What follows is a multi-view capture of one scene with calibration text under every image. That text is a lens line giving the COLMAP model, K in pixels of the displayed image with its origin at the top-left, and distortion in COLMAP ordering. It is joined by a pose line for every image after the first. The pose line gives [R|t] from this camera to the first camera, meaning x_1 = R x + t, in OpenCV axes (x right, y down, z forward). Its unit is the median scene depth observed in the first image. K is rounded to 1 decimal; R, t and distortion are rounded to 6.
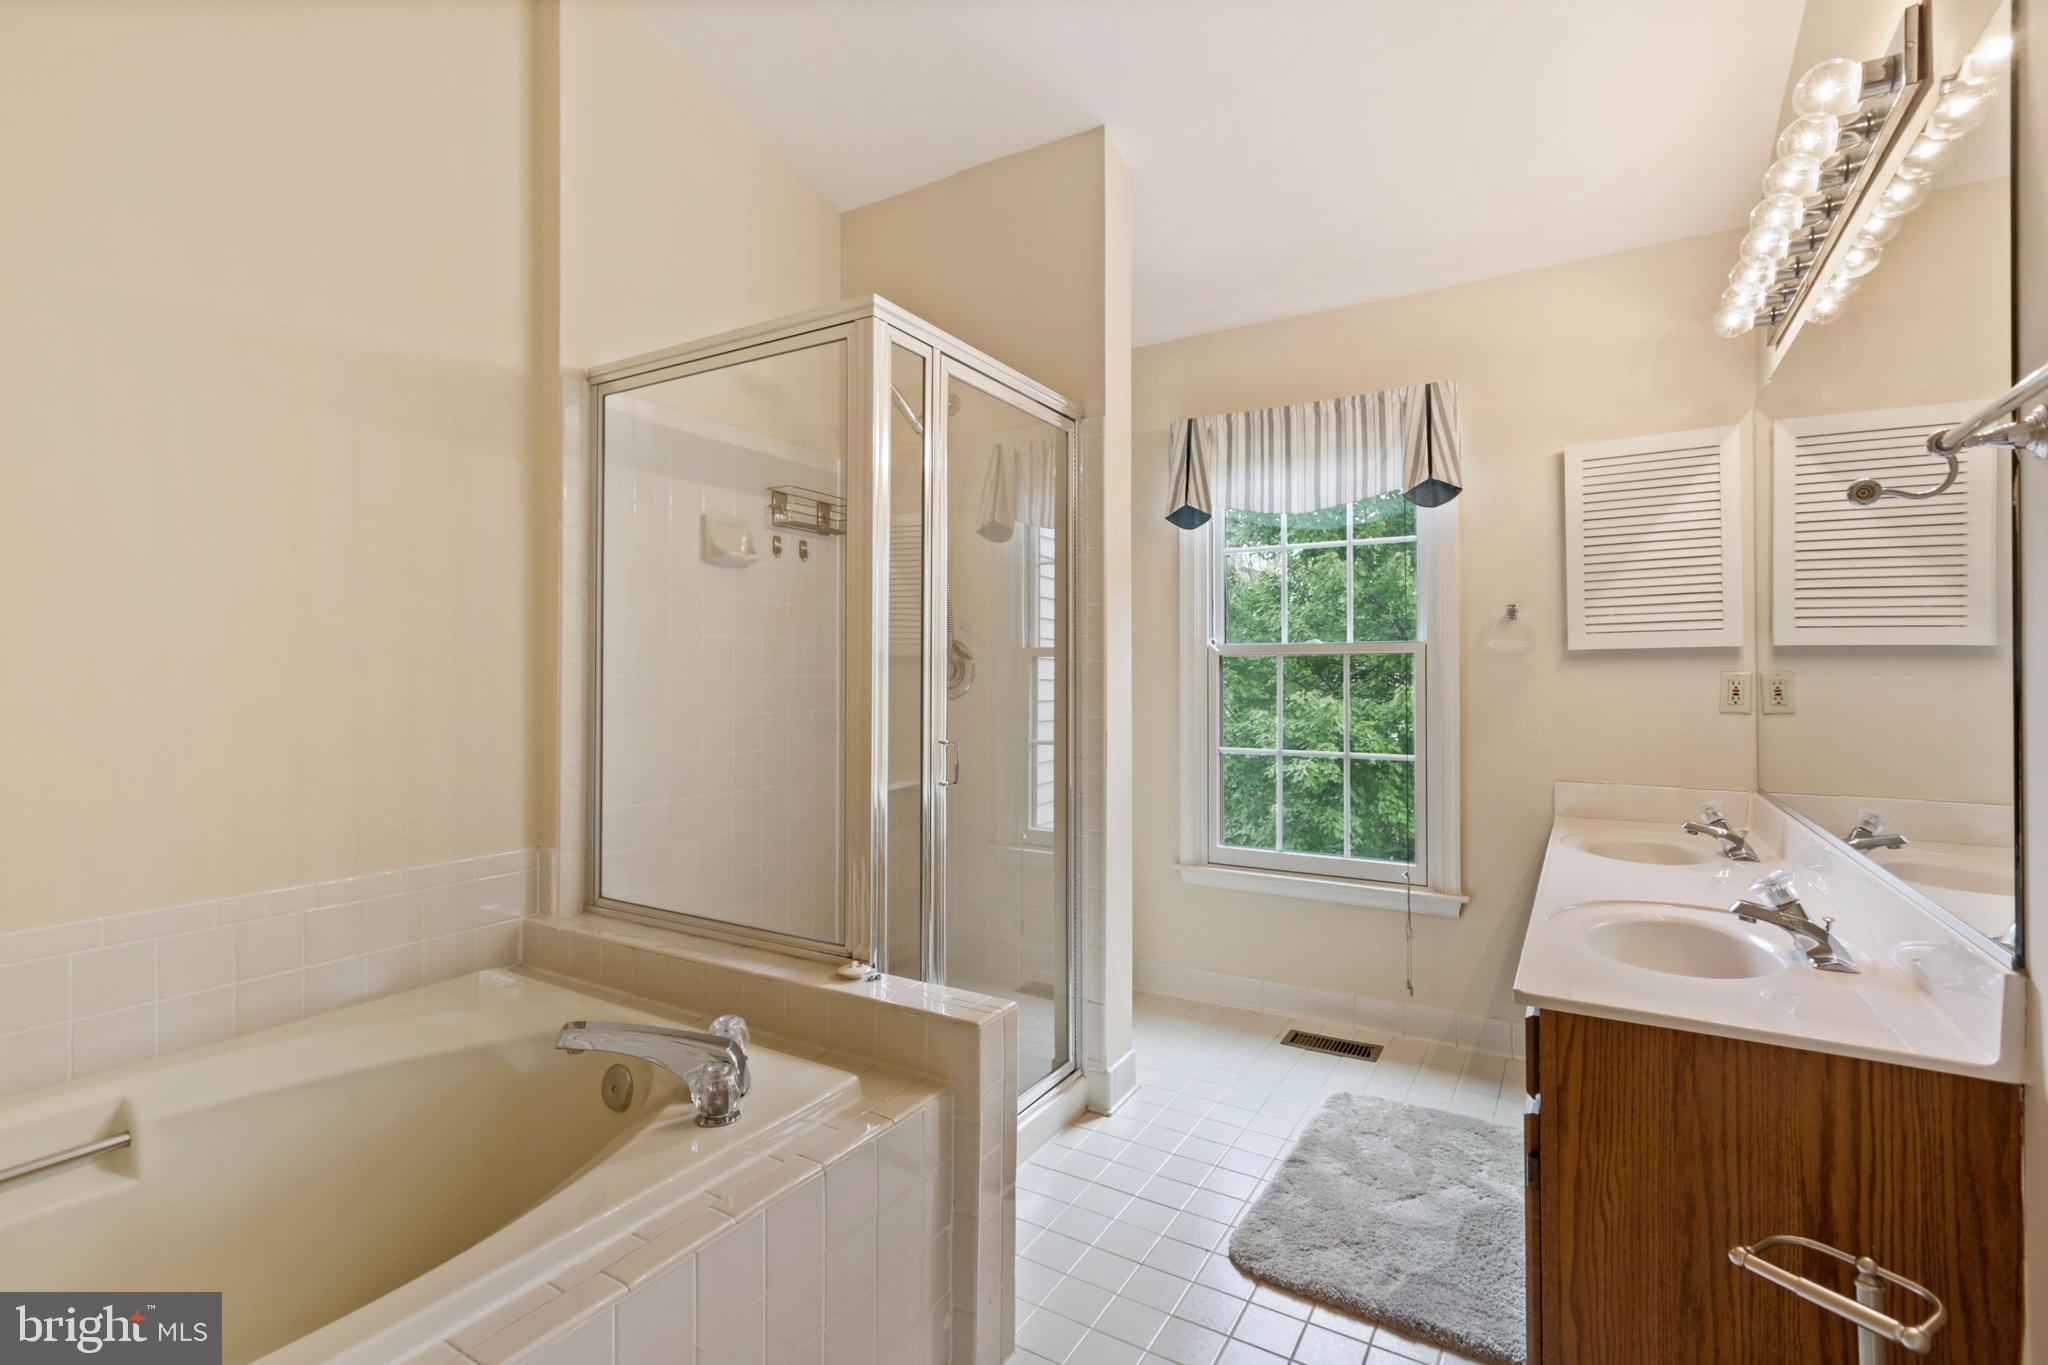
lens RADIAL K [[956.5, 0, 1045.5], [0, 956.5, 670.4], [0, 0, 1]] dist [0.011618, -0.000008]
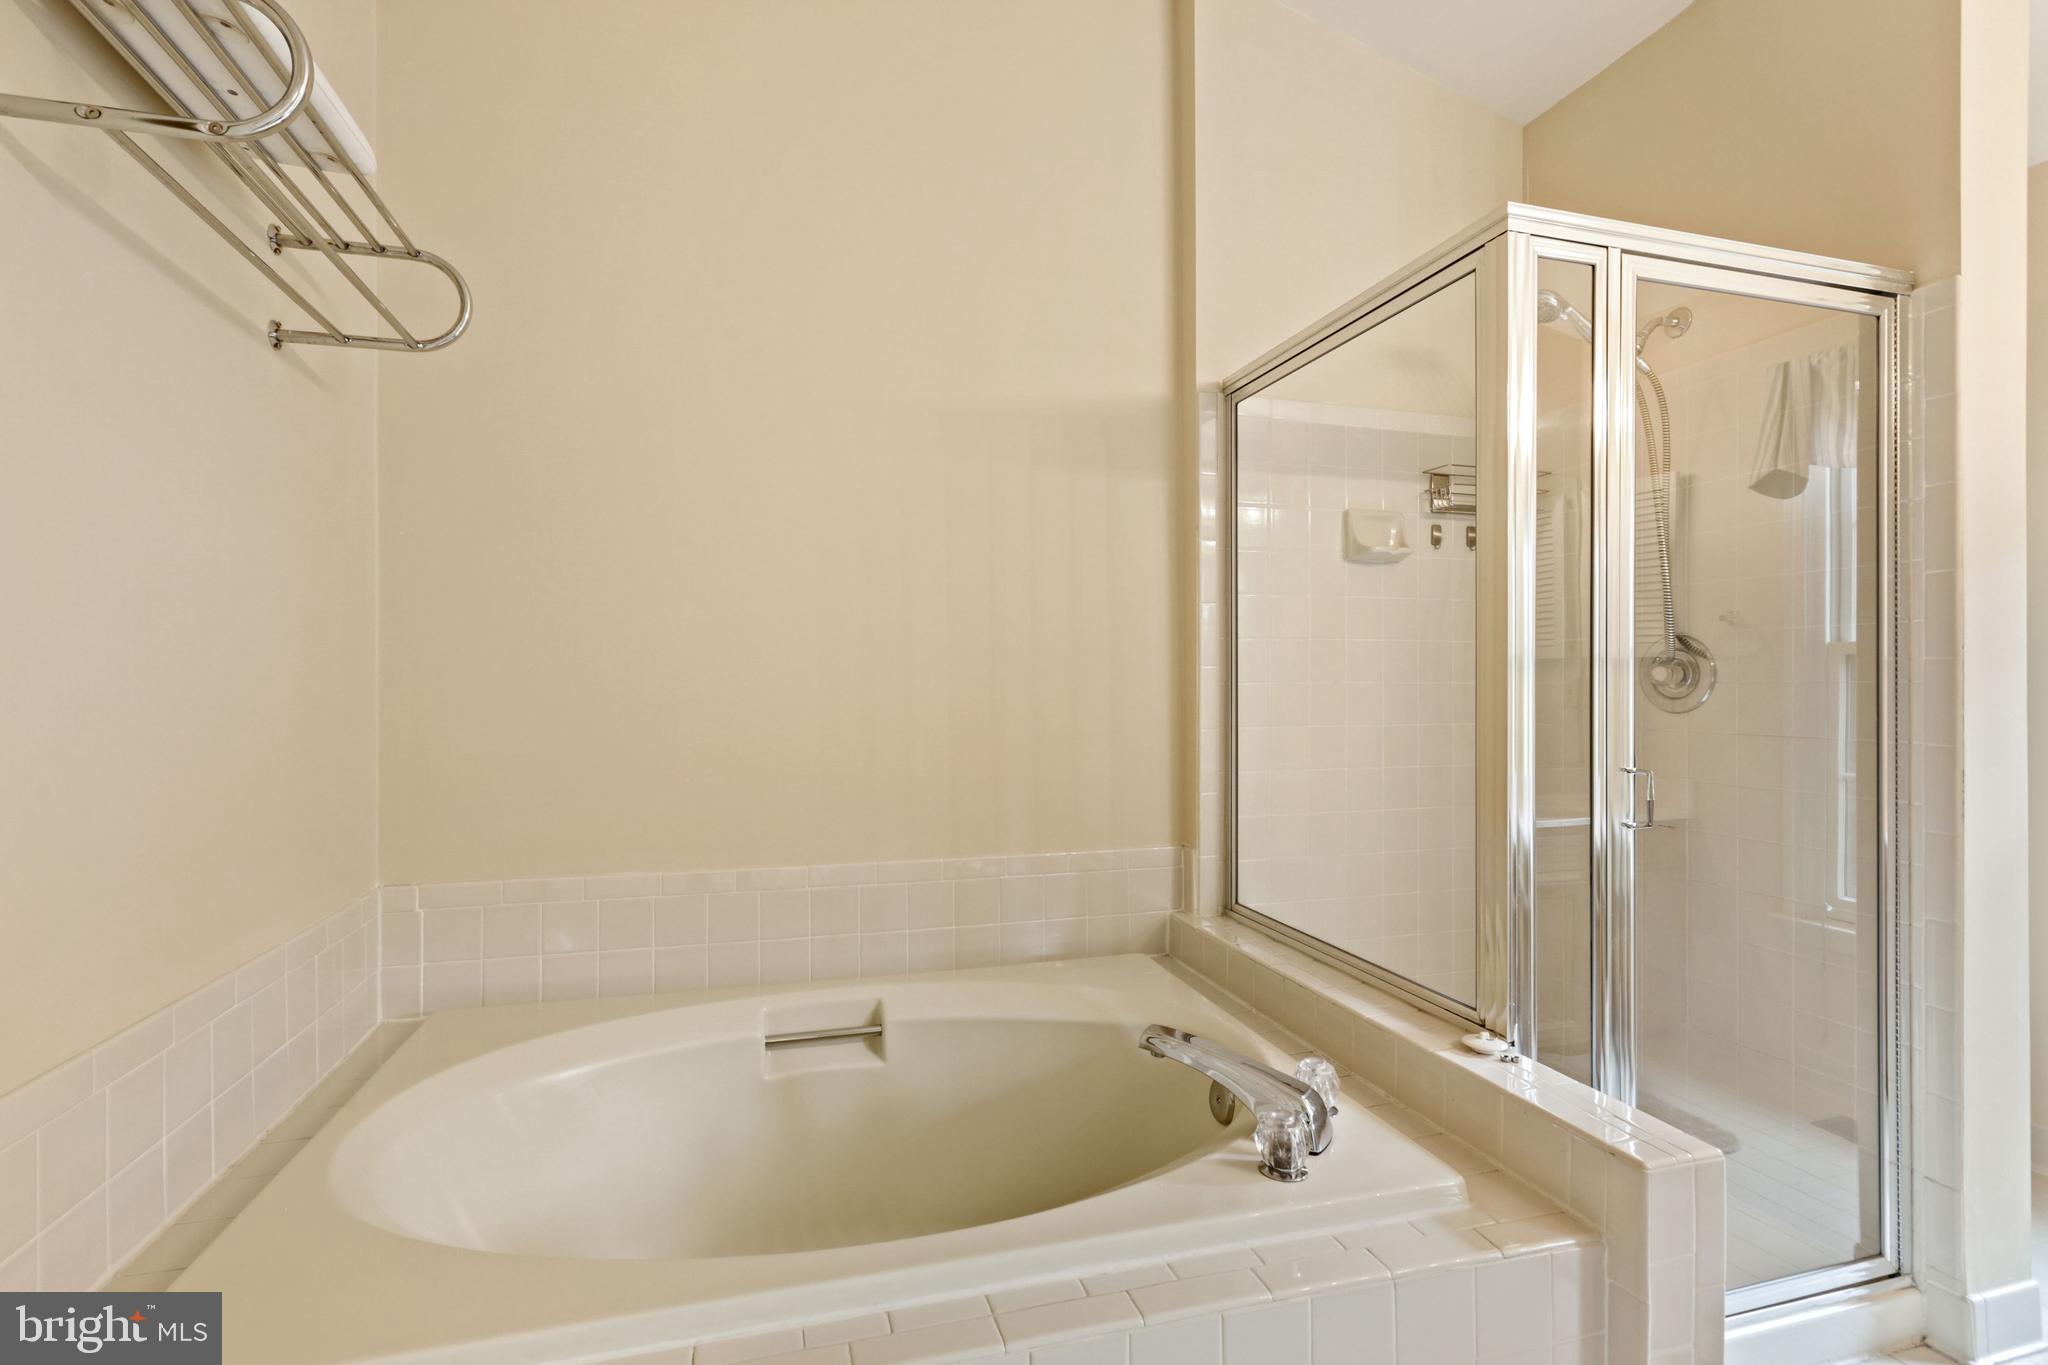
lens RADIAL K [[960.1, 0, 1015.1], [0, 960.1, 687.6], [0, 0, 1]] dist [0.005525, 0.001375]
pose [[0.718607, -0.000163, -0.695416, 0.075856], [0.006626, 0.999956, 0.006613, 0.002077], [0.695385, -0.009361, 0.718577, 0.124438]]
